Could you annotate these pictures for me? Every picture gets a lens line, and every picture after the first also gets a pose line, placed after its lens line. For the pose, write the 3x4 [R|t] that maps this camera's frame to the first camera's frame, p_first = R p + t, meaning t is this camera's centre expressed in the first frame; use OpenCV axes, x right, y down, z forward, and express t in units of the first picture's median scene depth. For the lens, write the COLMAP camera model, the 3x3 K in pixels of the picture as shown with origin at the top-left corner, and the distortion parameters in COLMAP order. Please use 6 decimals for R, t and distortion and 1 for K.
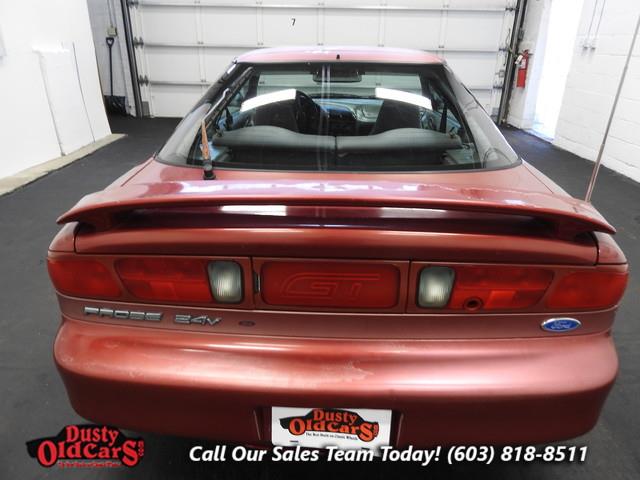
lens RADIAL K [[460.8, 0, 319.9], [0, 460.8, 236.1], [0, 0, 1]] dist [0.005182, -0.000670]
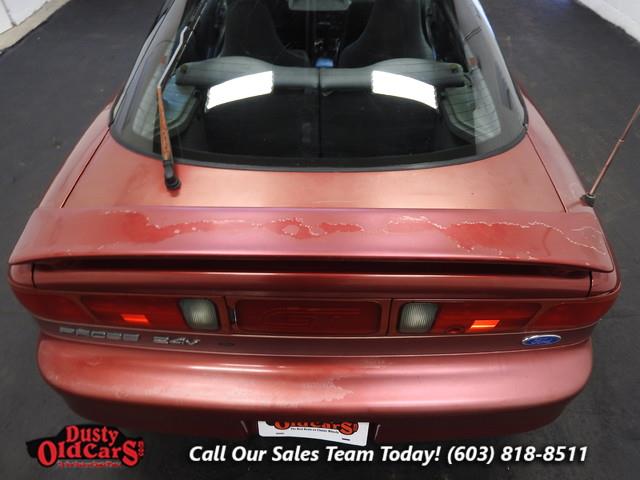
lens RADIAL K [[460.8, 0, 317.5], [0, 460.8, 239.7], [0, 0, 1]] dist [0.005182, -0.000670]
pose [[0.999788, -0.020219, 0.003903, 0.037658], [0.017741, 0.941954, 0.335272, -0.347296], [-0.010456, -0.335132, 0.942113, 0.137274]]
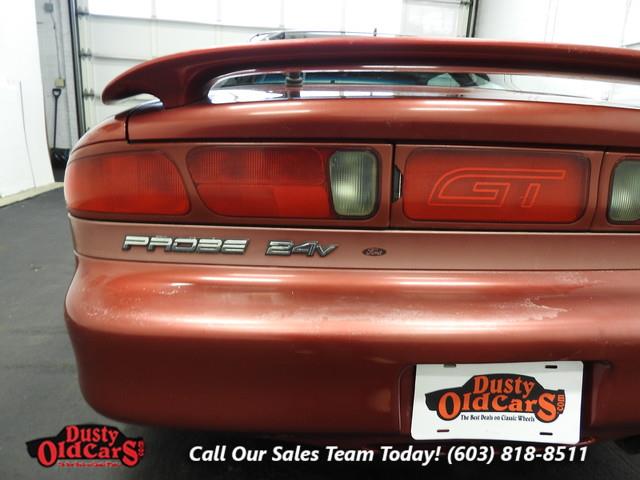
lens RADIAL K [[460.8, 0, 318.6], [0, 460.8, 235.7], [0, 0, 1]] dist [0.005182, -0.000670]
pose [[0.990576, -0.002548, 0.136941, -0.333891], [0.025861, 0.985322, -0.168735, 0.278160], [-0.134501, 0.170686, 0.976102, 0.323097]]
